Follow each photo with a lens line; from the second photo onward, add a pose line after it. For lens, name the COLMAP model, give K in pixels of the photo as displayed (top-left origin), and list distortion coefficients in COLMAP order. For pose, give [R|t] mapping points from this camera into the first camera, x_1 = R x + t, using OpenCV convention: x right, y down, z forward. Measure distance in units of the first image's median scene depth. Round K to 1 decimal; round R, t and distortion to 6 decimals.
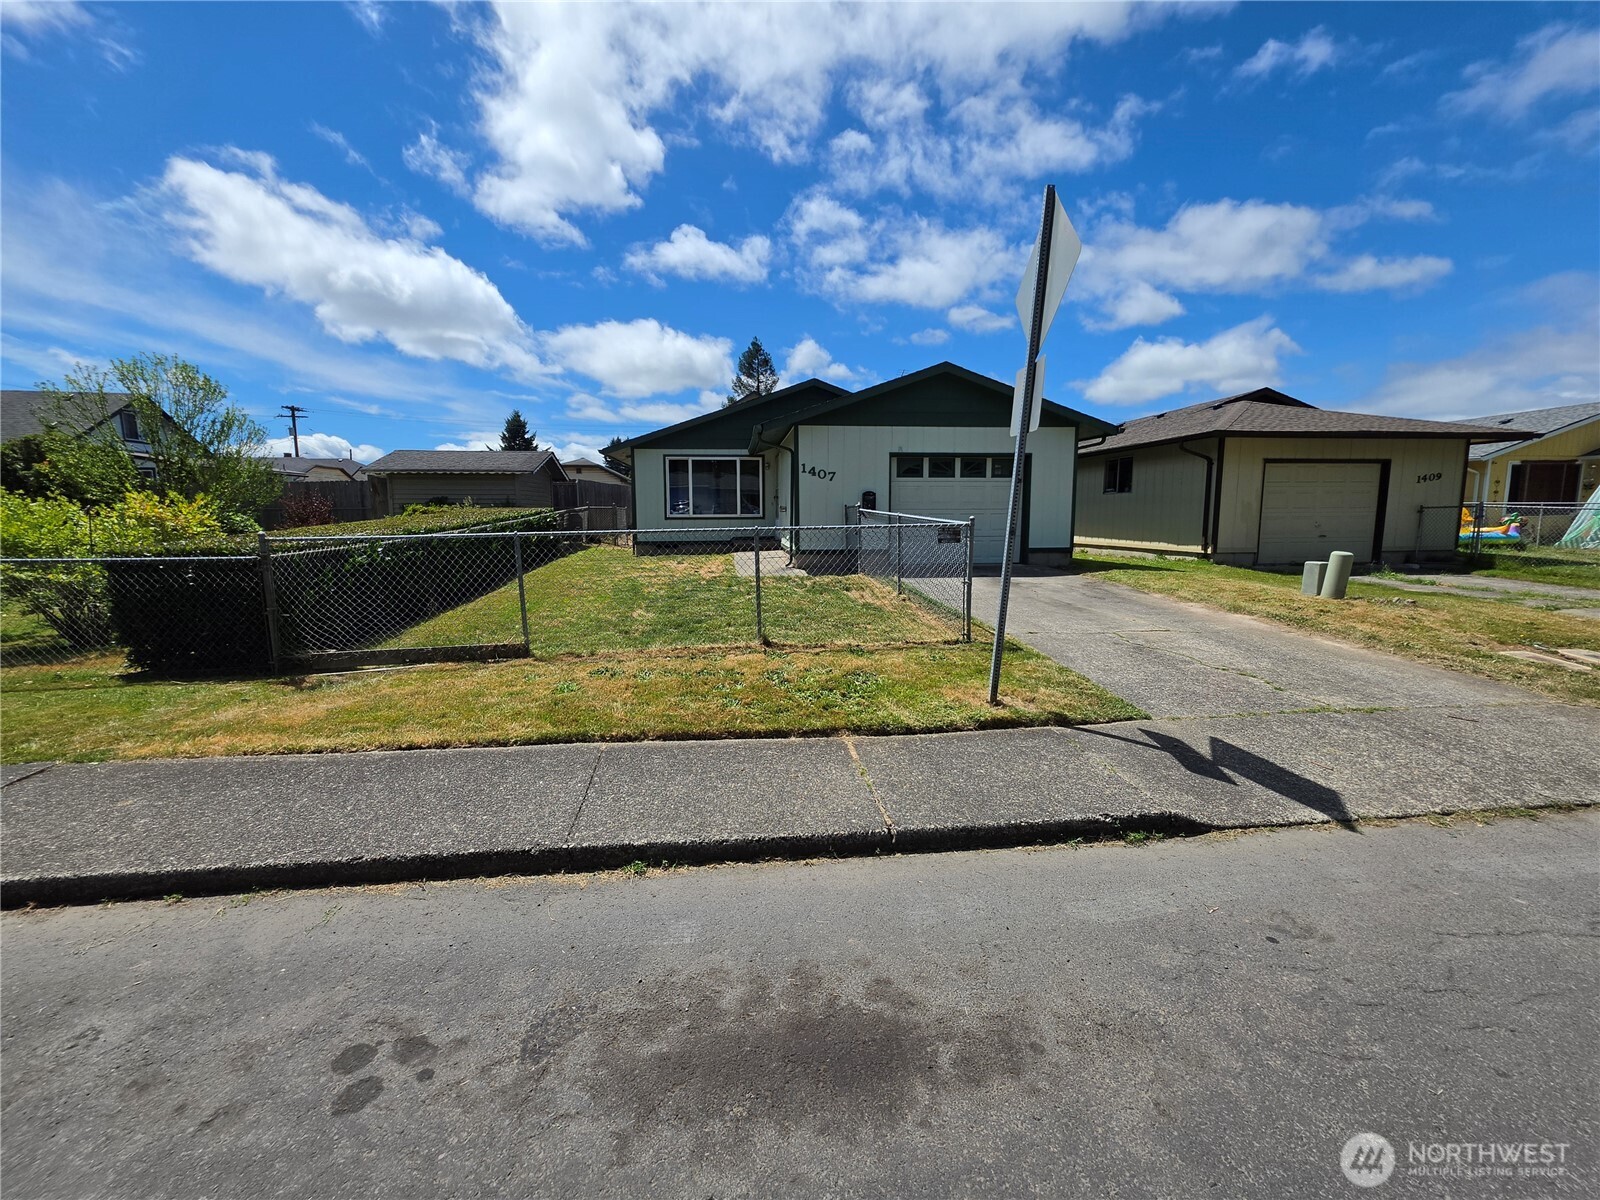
lens RADIAL K [[643.6, 0, 792.9], [0, 643.6, 595.1], [0, 0, 1]] dist [0.006351, 0.000325]
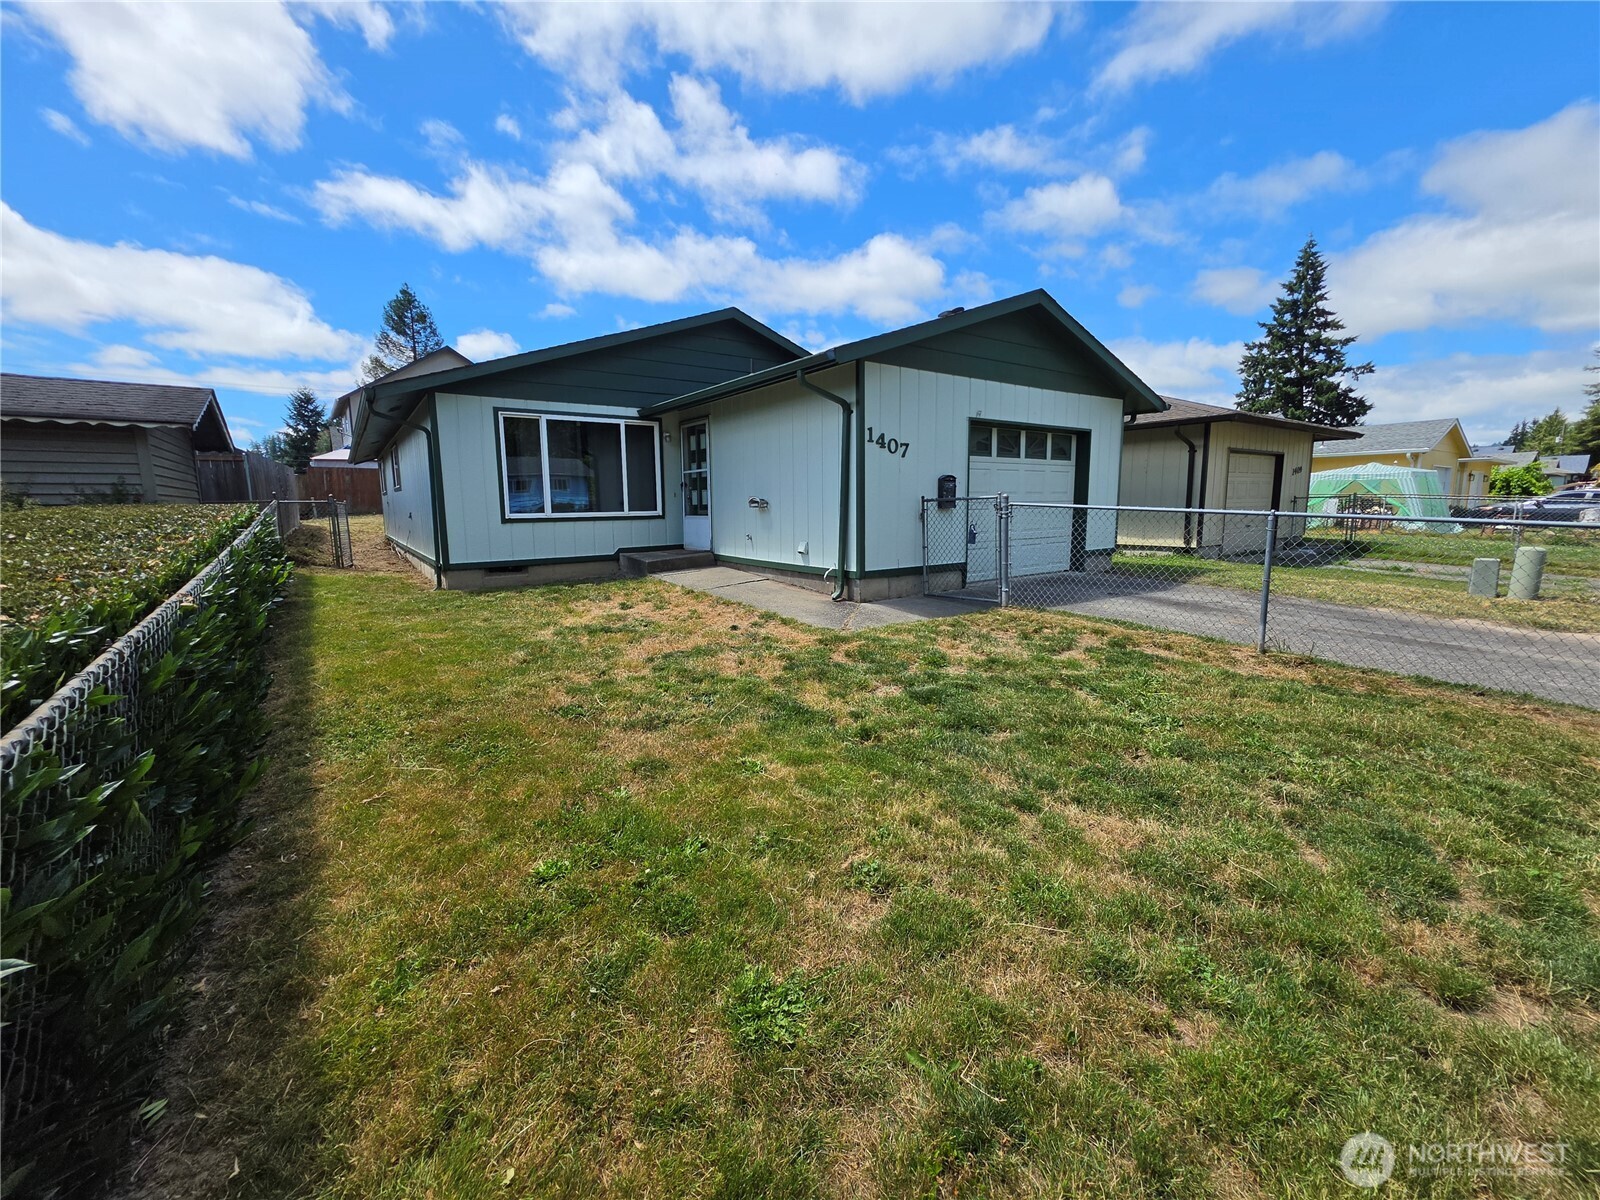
lens RADIAL K [[636.2, 0, 794.2], [0, 636.2, 592.0], [0, 0, 1]] dist [-0.001711, 0.001305]
pose [[0.862727, -0.077812, 0.499647, -0.316783], [0.073761, 0.996886, 0.027889, -0.068672], [-0.500261, 0.012794, 0.865780, 0.486933]]
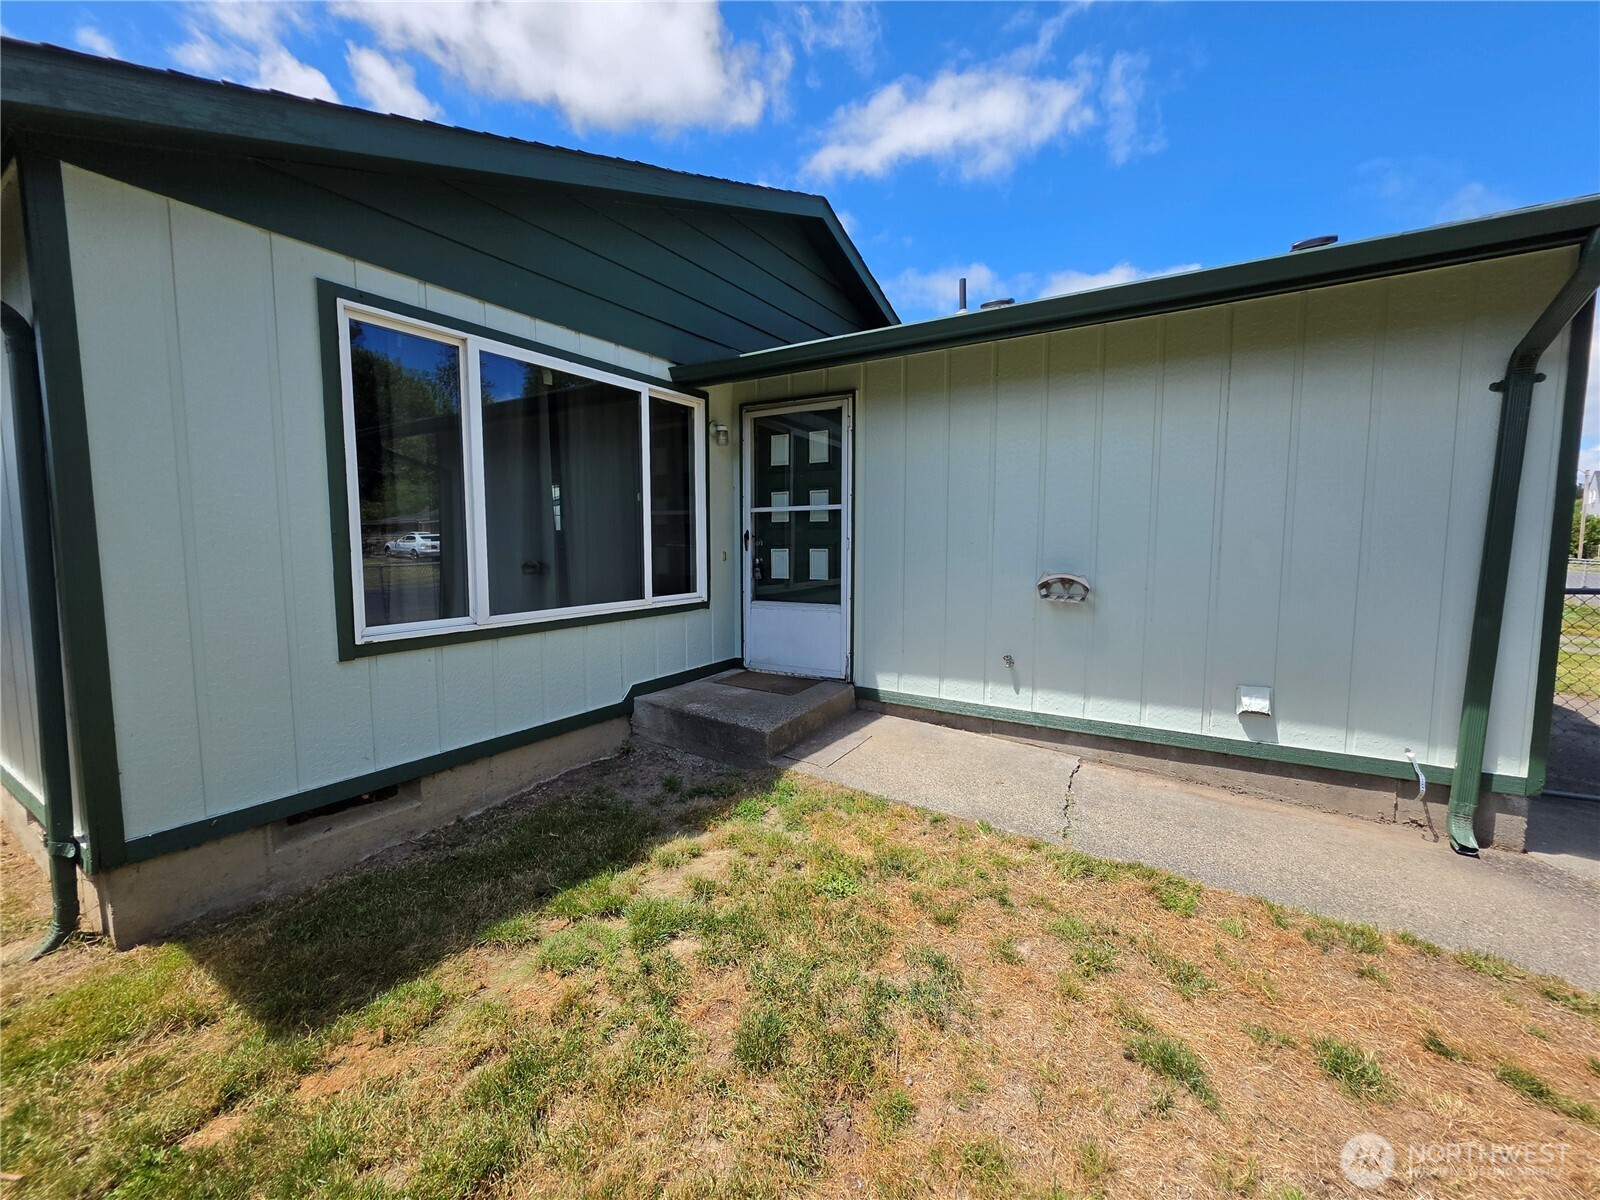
lens RADIAL K [[643.6, 0, 792.9], [0, 643.6, 595.1], [0, 0, 1]] dist [0.006351, 0.000325]
pose [[0.595834, -0.067326, 0.800281, -0.321149], [0.099542, 0.994987, 0.009594, -0.154471], [-0.796915, 0.073945, 0.599549, 0.982638]]
